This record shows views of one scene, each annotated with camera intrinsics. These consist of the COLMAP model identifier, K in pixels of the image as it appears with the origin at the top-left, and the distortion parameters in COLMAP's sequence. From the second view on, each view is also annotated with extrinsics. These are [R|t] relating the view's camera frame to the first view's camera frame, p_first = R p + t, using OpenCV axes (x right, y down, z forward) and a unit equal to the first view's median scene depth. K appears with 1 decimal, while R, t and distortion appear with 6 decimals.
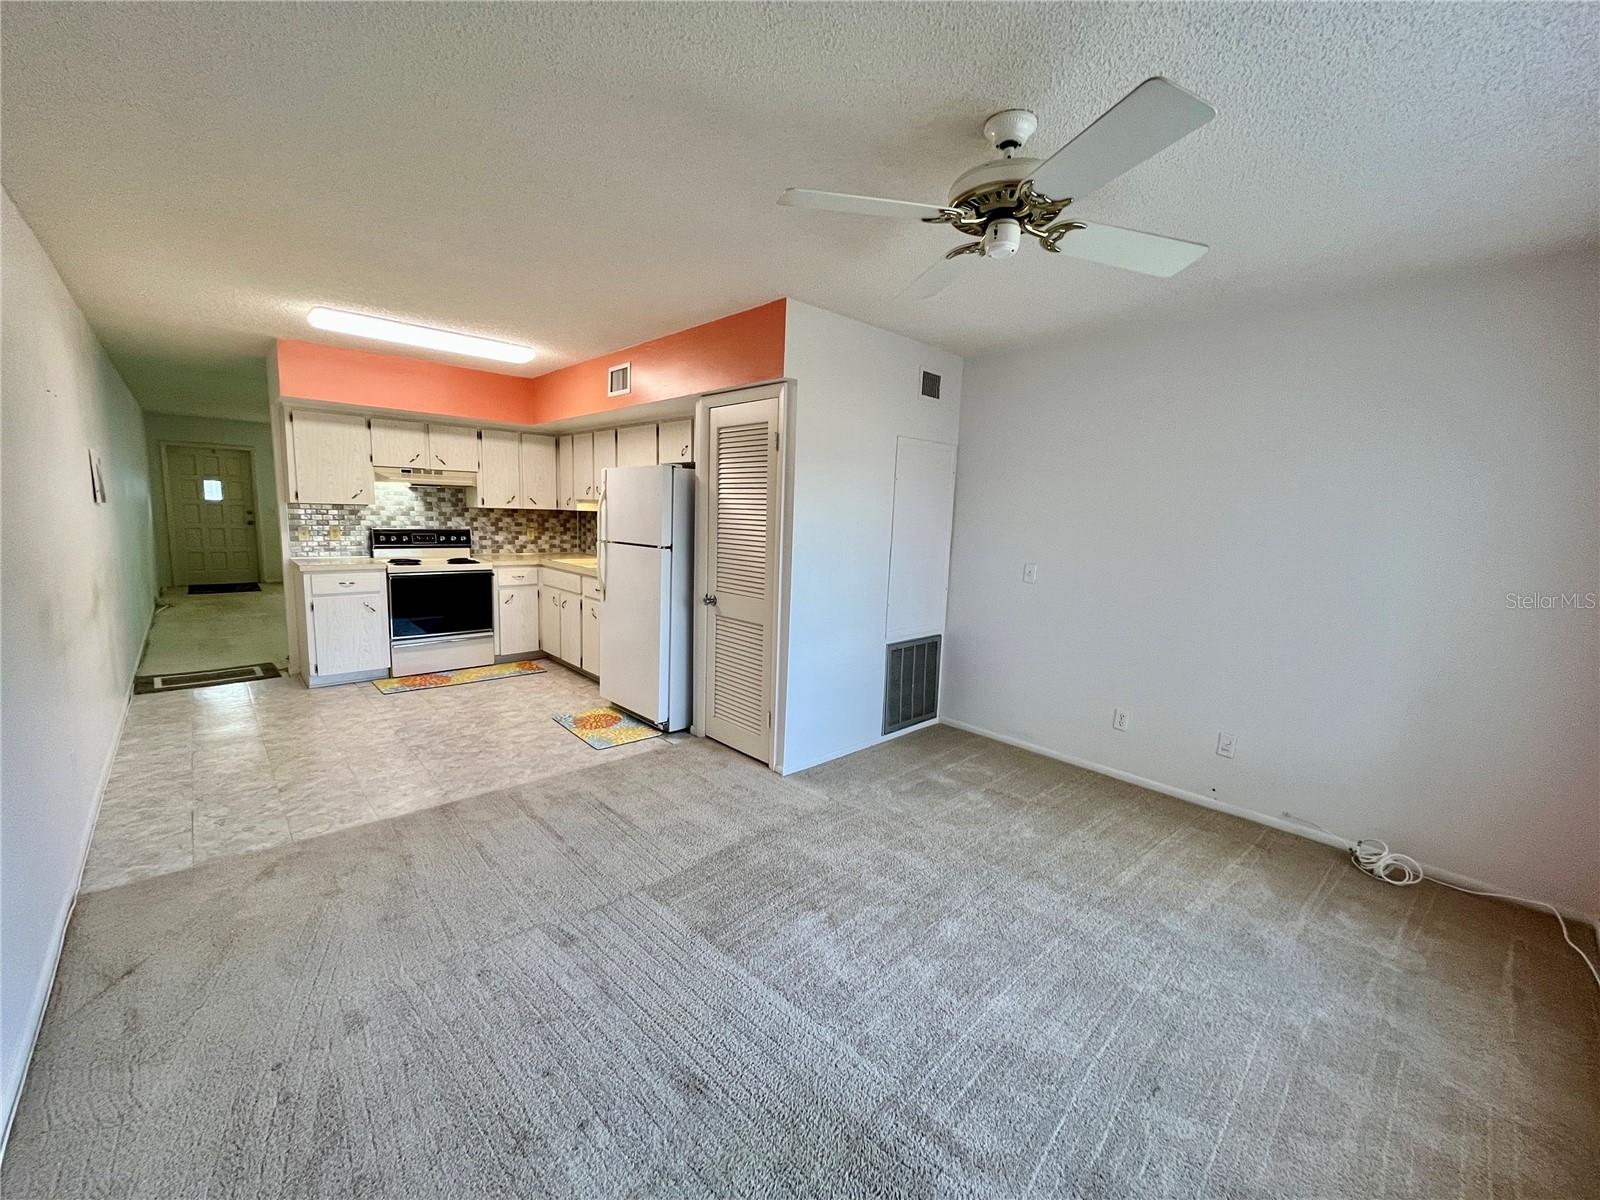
lens RADIAL K [[644.1, 0, 797.0], [0, 644.1, 597.6], [0, 0, 1]] dist [-0.001943, -0.000718]
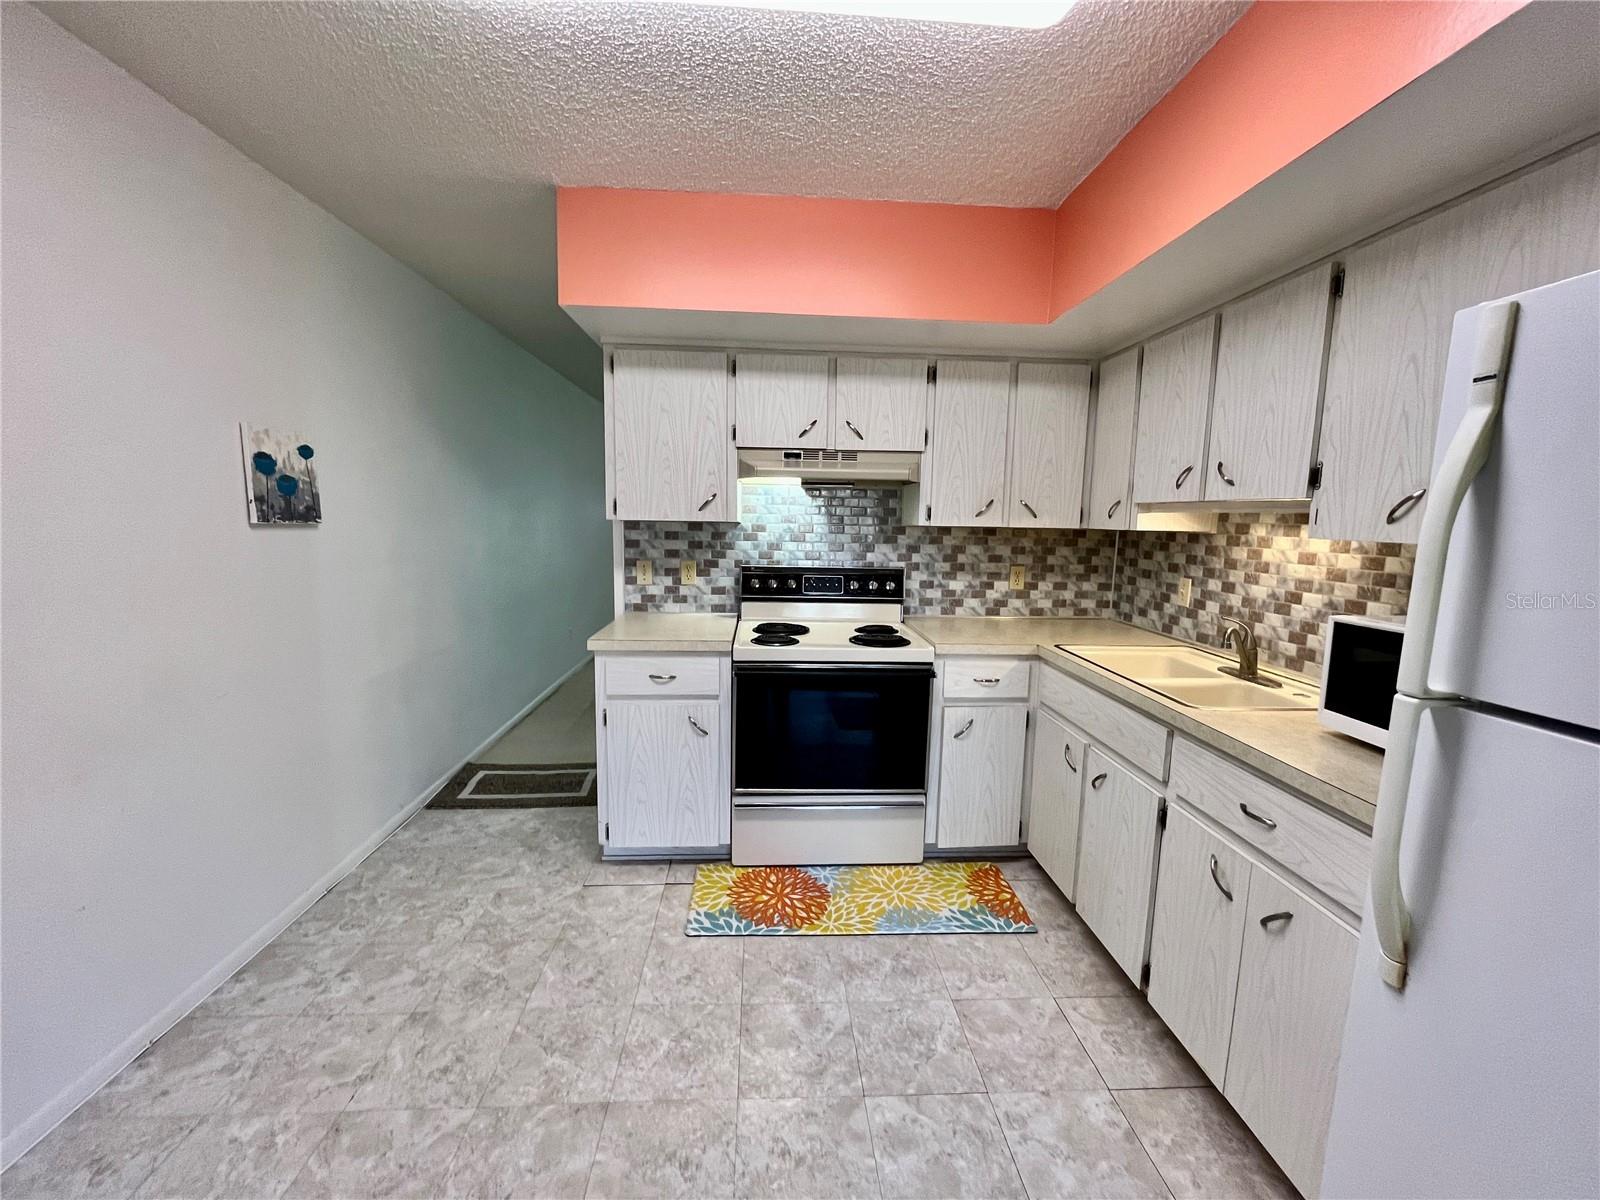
lens RADIAL K [[645.7, 0, 800.8], [0, 645.7, 597.0], [0, 0, 1]] dist [-0.000365, -0.000234]
pose [[0.771288, 0.060015, -0.633651, -0.254310], [-0.078602, 0.996905, -0.001256, -0.079123], [0.631615, 0.050775, 0.773618, 0.573703]]
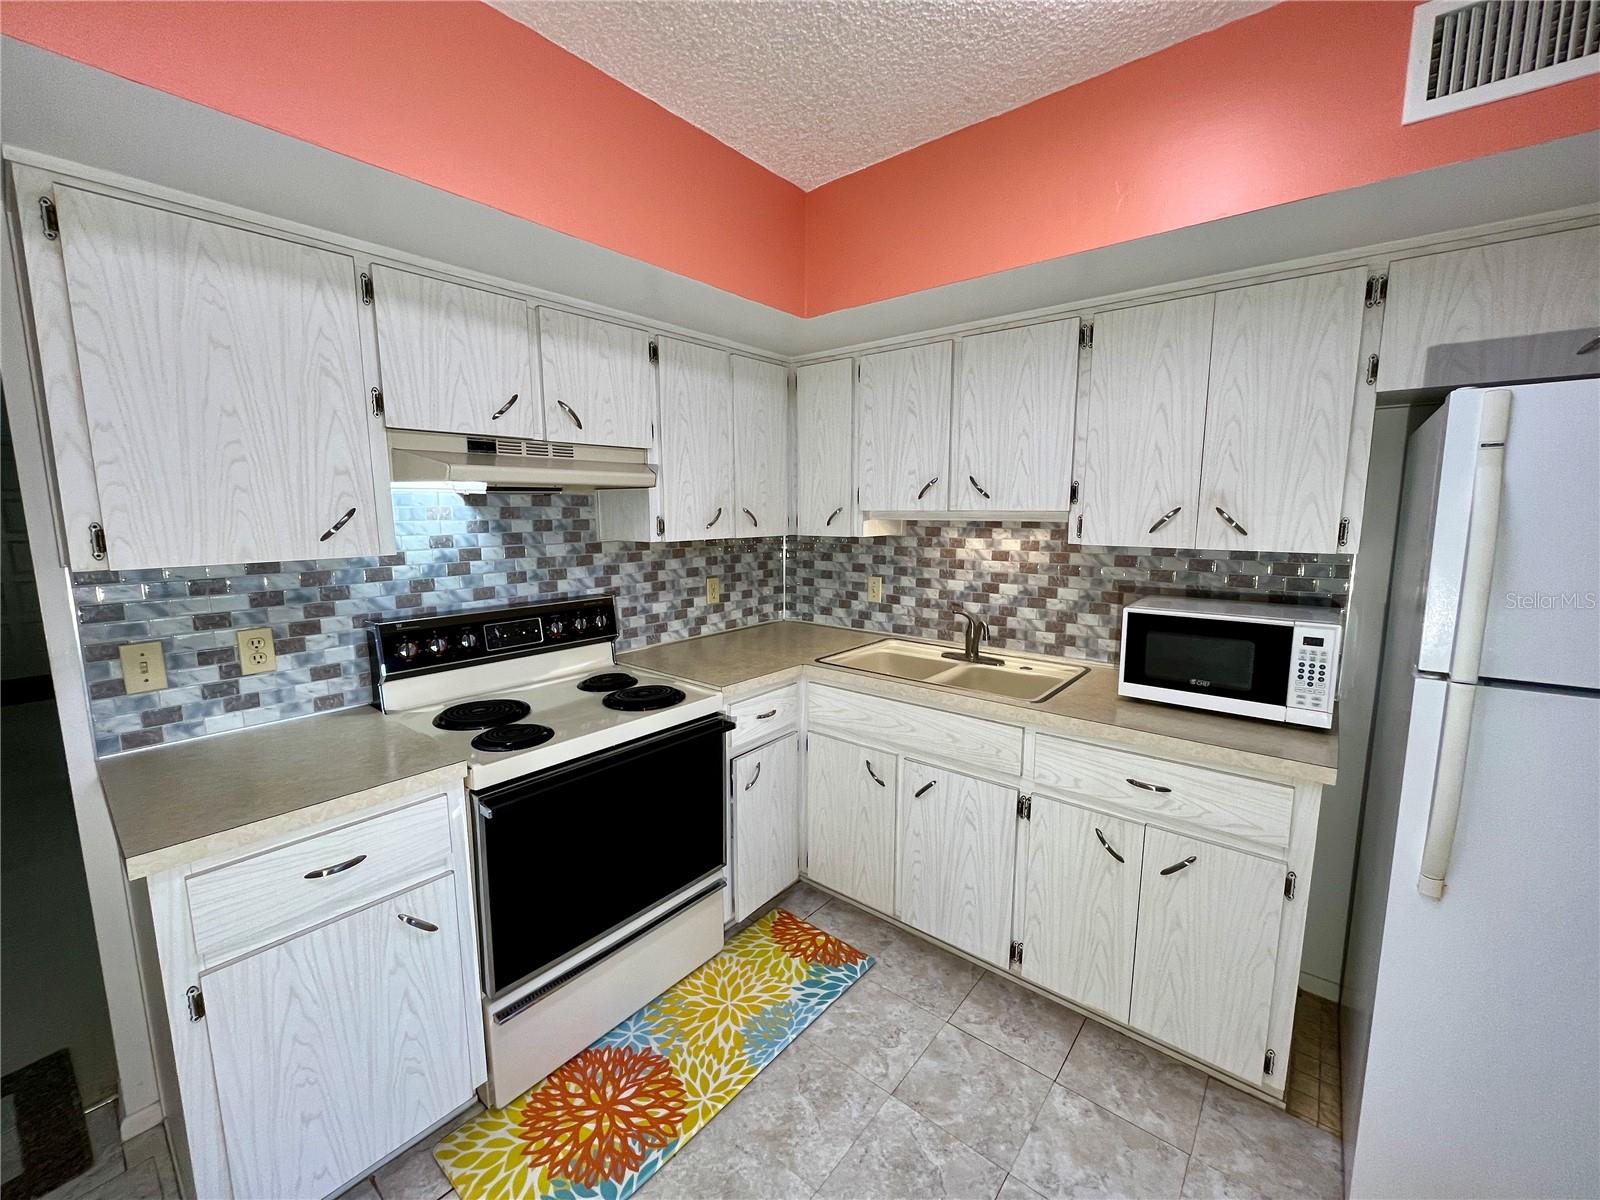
lens RADIAL K [[644.1, 0, 797.0], [0, 644.1, 597.6], [0, 0, 1]] dist [-0.001943, -0.000718]
pose [[0.990899, -0.054954, 0.122878, -0.459522], [0.054426, 0.998489, 0.007648, -0.105651], [-0.123113, -0.000891, 0.992392, 0.610538]]
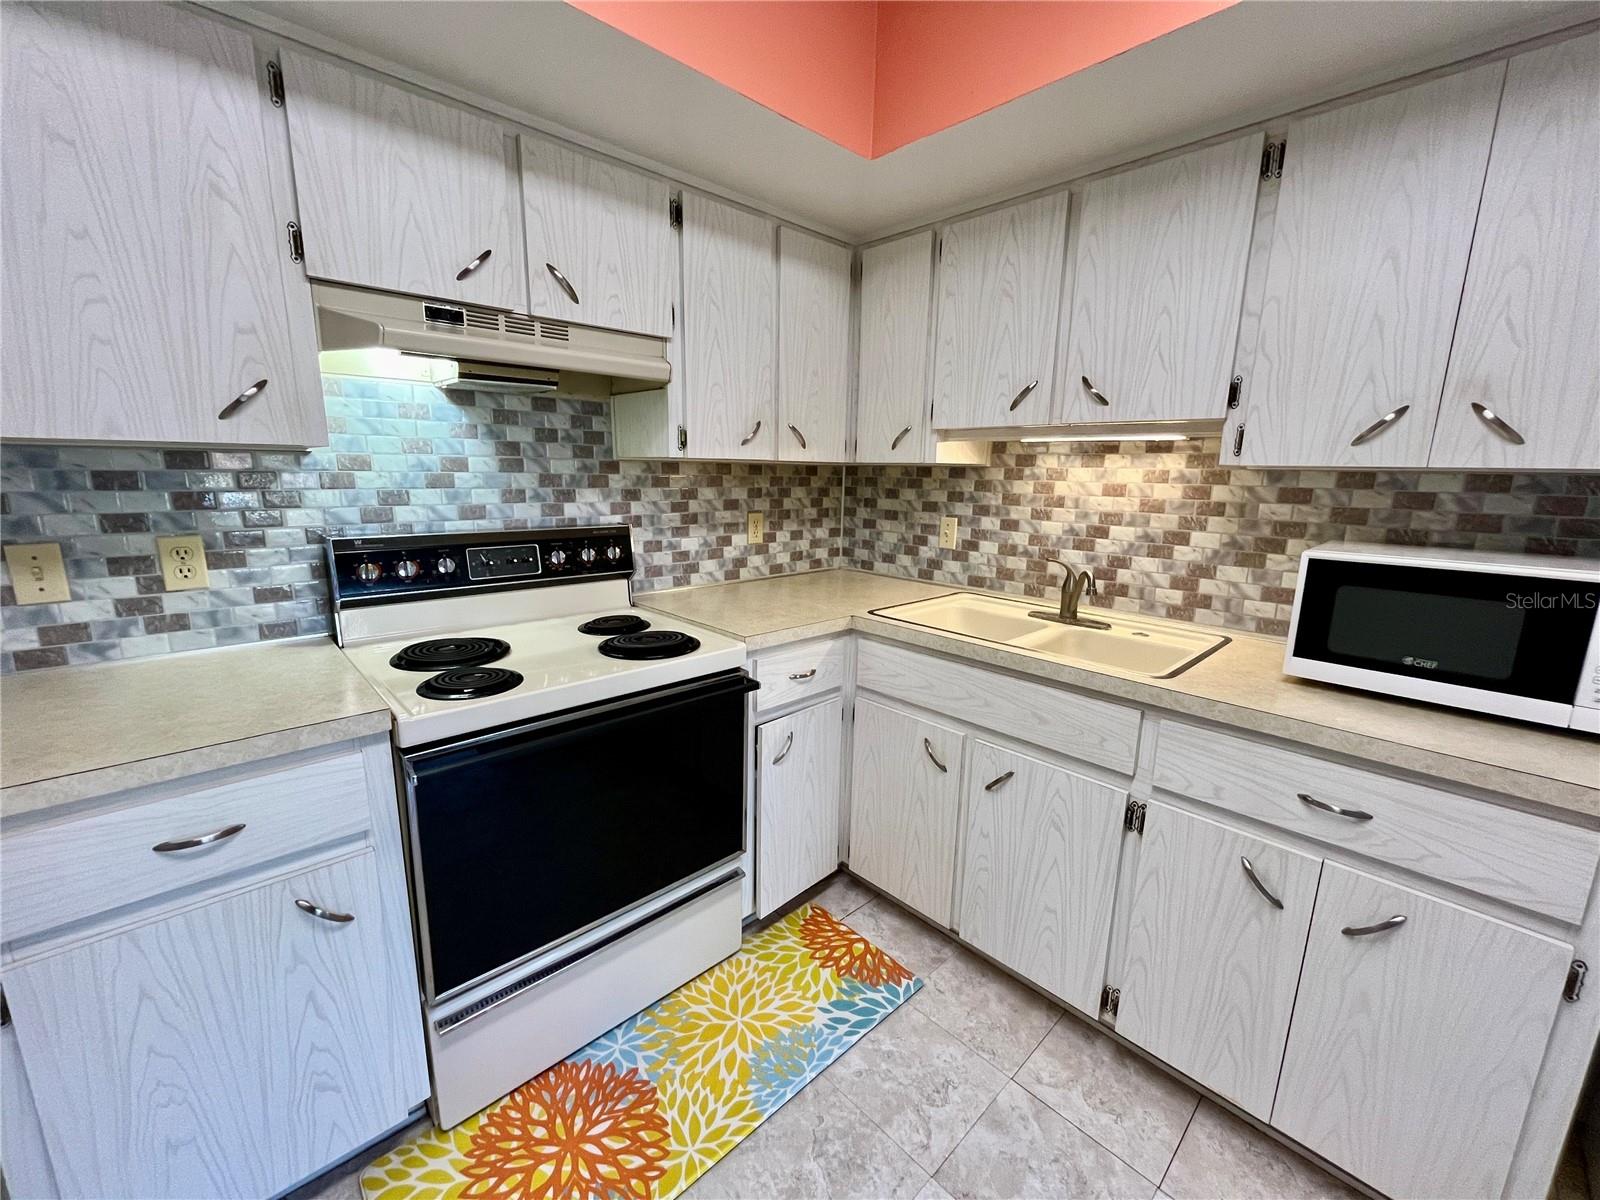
lens RADIAL K [[644.1, 0, 797.0], [0, 644.1, 597.6], [0, 0, 1]] dist [-0.001943, -0.000718]
pose [[0.999810, -0.018896, 0.004789, -0.437667], [0.018574, 0.998014, 0.060190, -0.089875], [-0.005917, -0.060090, 0.998175, 0.685184]]
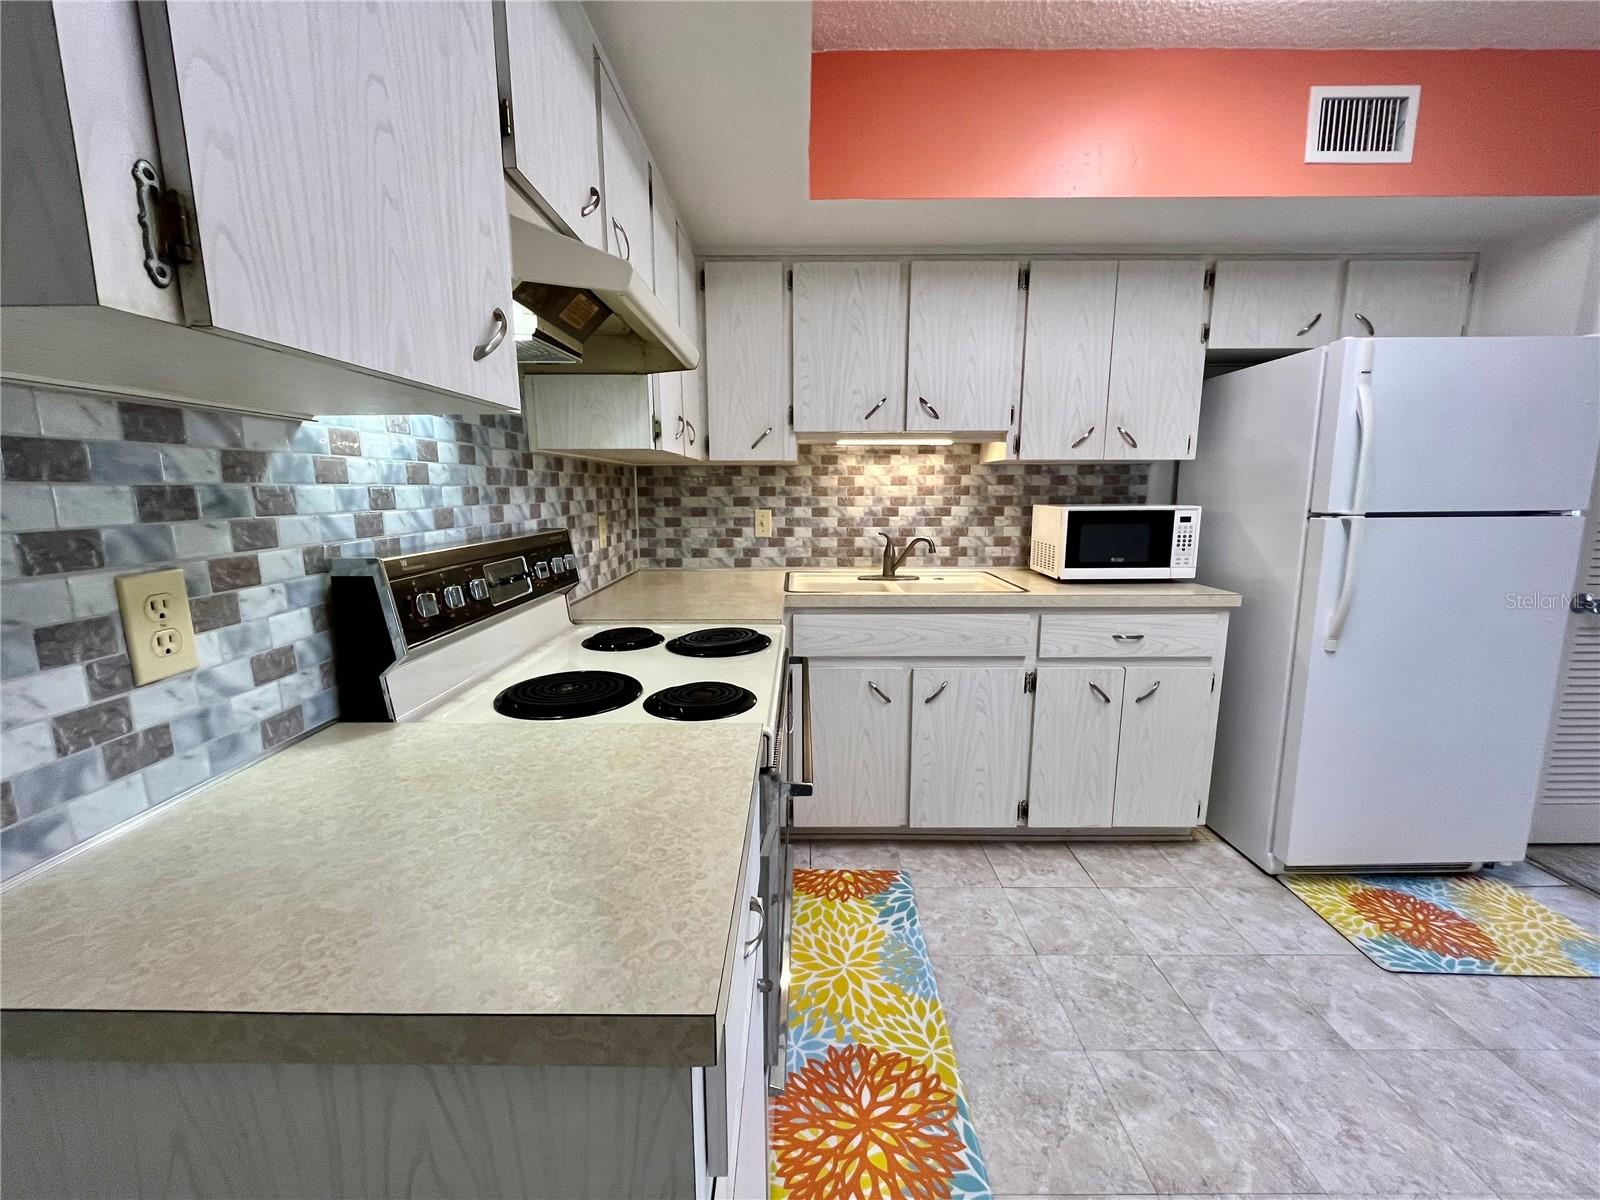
lens RADIAL K [[644.1, 0, 797.0], [0, 644.1, 597.6], [0, 0, 1]] dist [-0.001943, -0.000718]
pose [[0.685477, -0.158846, 0.710556, -0.669328], [0.126215, 0.987061, 0.098899, -0.094597], [-0.717072, 0.021890, 0.696656, 0.755022]]
